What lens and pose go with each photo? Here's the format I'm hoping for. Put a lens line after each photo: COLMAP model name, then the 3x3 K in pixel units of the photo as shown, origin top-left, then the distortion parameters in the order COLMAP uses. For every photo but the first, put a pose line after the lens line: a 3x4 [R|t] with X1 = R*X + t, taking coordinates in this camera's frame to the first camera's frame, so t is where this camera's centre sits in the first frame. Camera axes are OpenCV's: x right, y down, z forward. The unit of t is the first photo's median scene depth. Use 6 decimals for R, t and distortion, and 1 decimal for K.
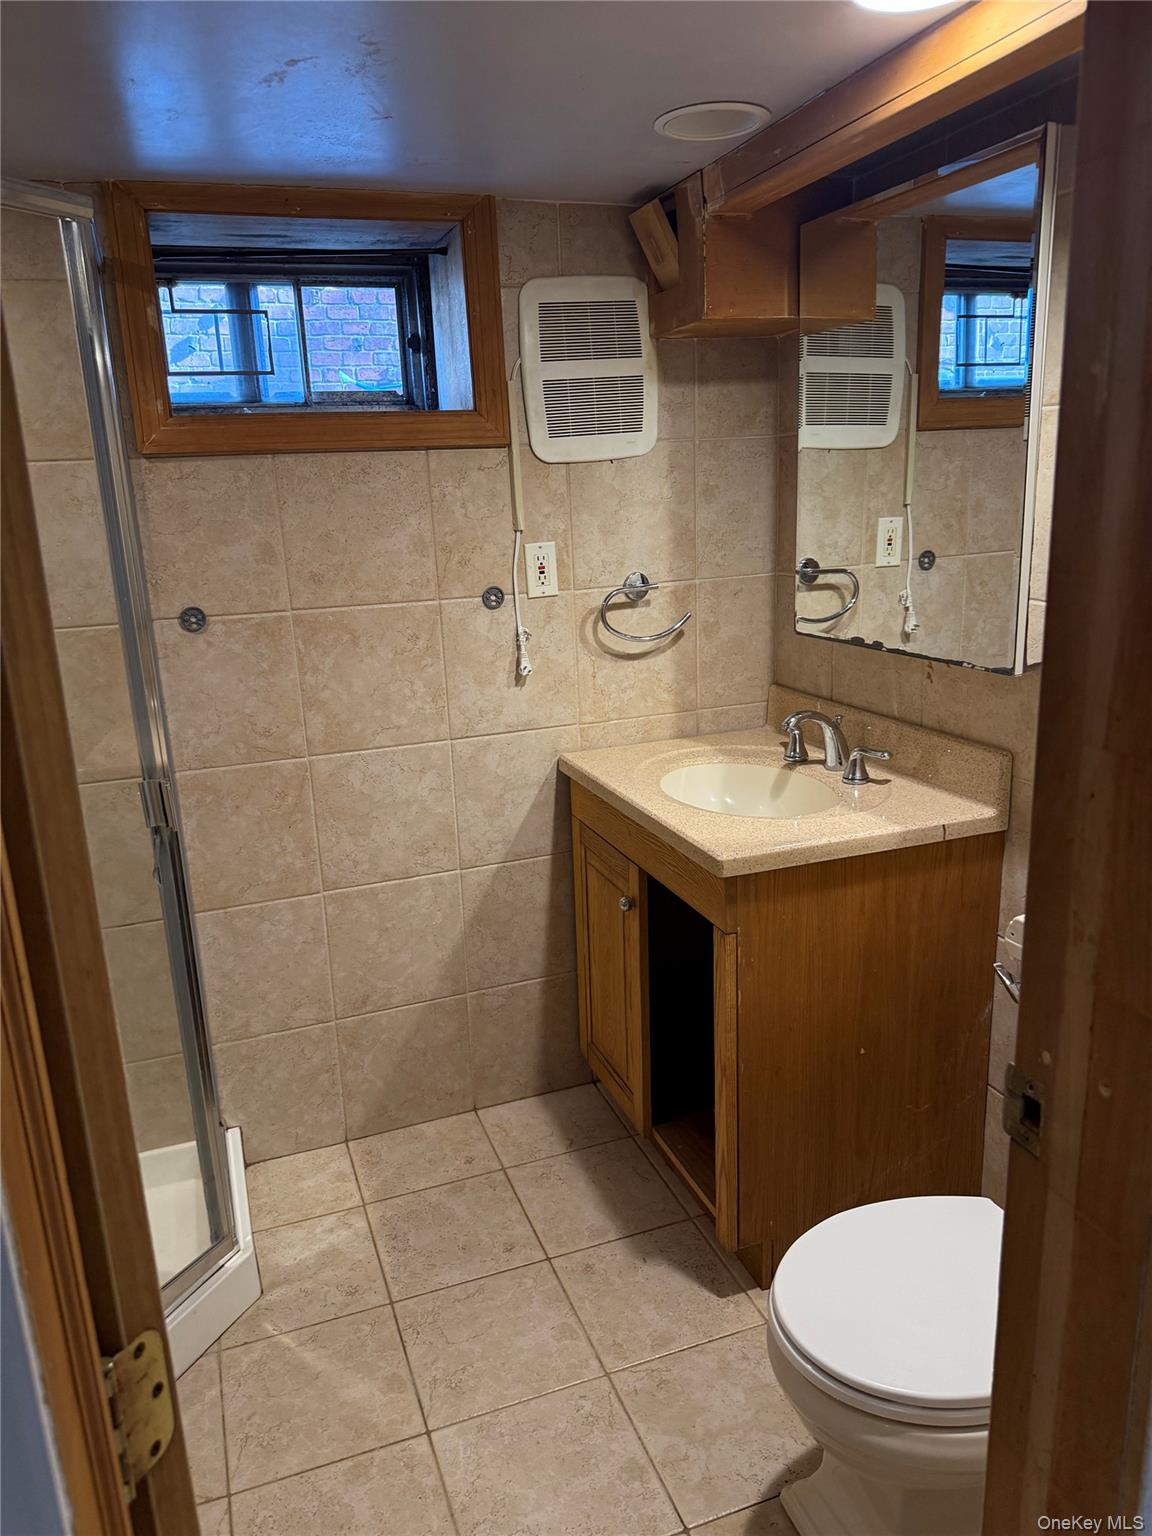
lens RADIAL K [[1090.4, 0, 572.0], [0, 1090.4, 763.5], [0, 0, 1]] dist [0.013005, -0.022120]
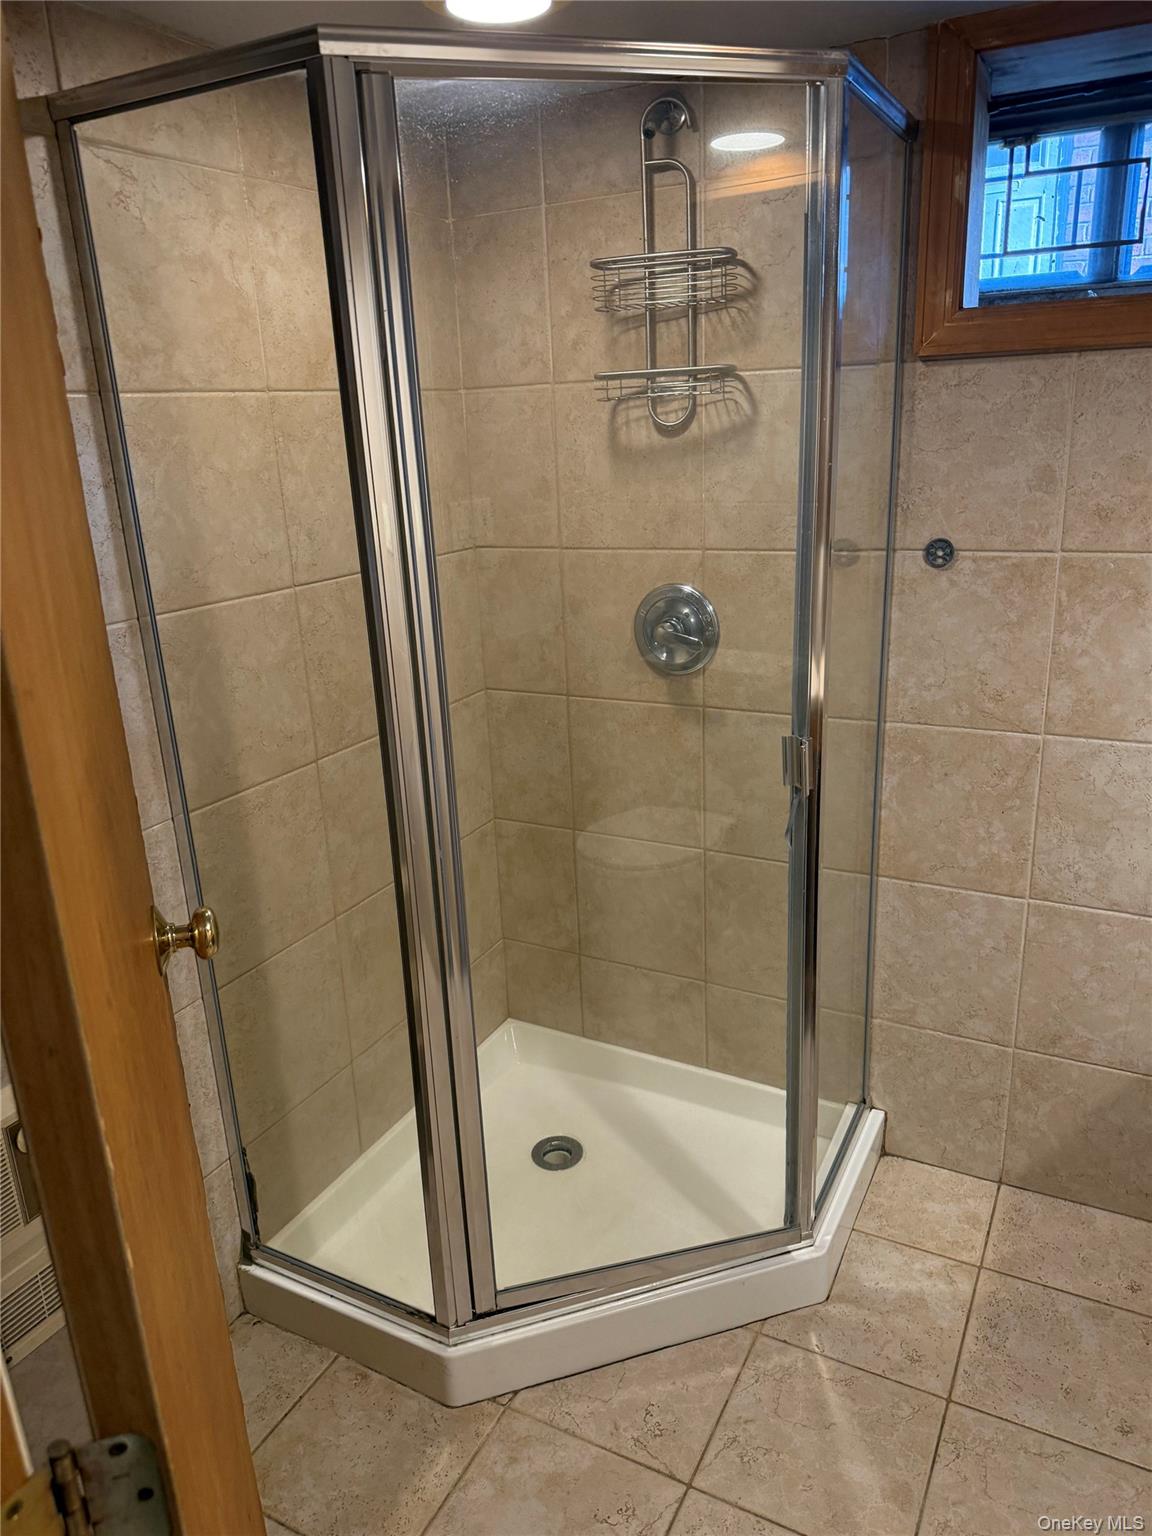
lens RADIAL K [[1090.4, 0, 576.1], [0, 1090.4, 770.8], [0, 0, 1]] dist [0.013005, -0.022120]
pose [[0.670598, 0.238435, -0.702458, 0.103281], [-0.167439, 0.971151, 0.169792, -0.060974], [0.722677, 0.003757, 0.691175, 0.191122]]
